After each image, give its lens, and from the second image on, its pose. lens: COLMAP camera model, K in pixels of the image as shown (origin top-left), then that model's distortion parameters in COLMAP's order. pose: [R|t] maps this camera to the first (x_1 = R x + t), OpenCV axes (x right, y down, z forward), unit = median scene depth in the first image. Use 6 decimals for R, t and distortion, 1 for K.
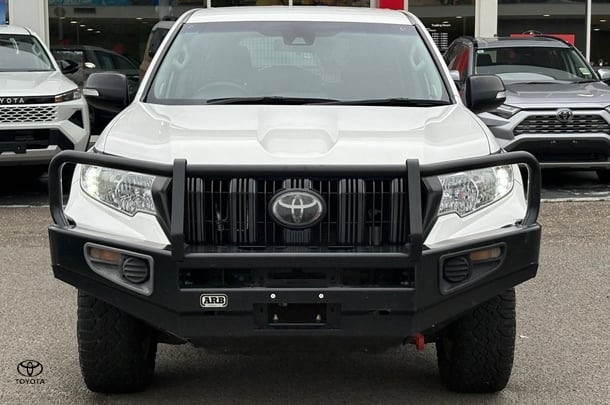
lens RADIAL K [[1080.6, 0, 305.0], [0, 1080.6, 202.5], [0, 0, 1]] dist [0.031445, 0.171722]
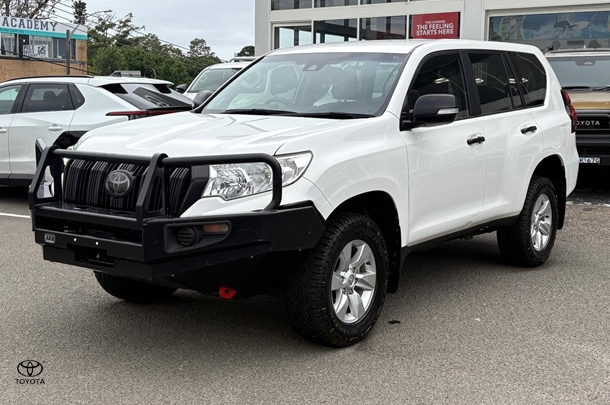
lens RADIAL K [[863.4, 0, 305.6], [0, 863.4, 212.0], [0, 0, 1]] dist [0.015165, -0.052205]
pose [[0.816148, 0.088628, -0.571006, 0.863226], [-0.079076, 0.996002, 0.041568, -0.024577], [0.572407, 0.011228, 0.819893, 0.195160]]
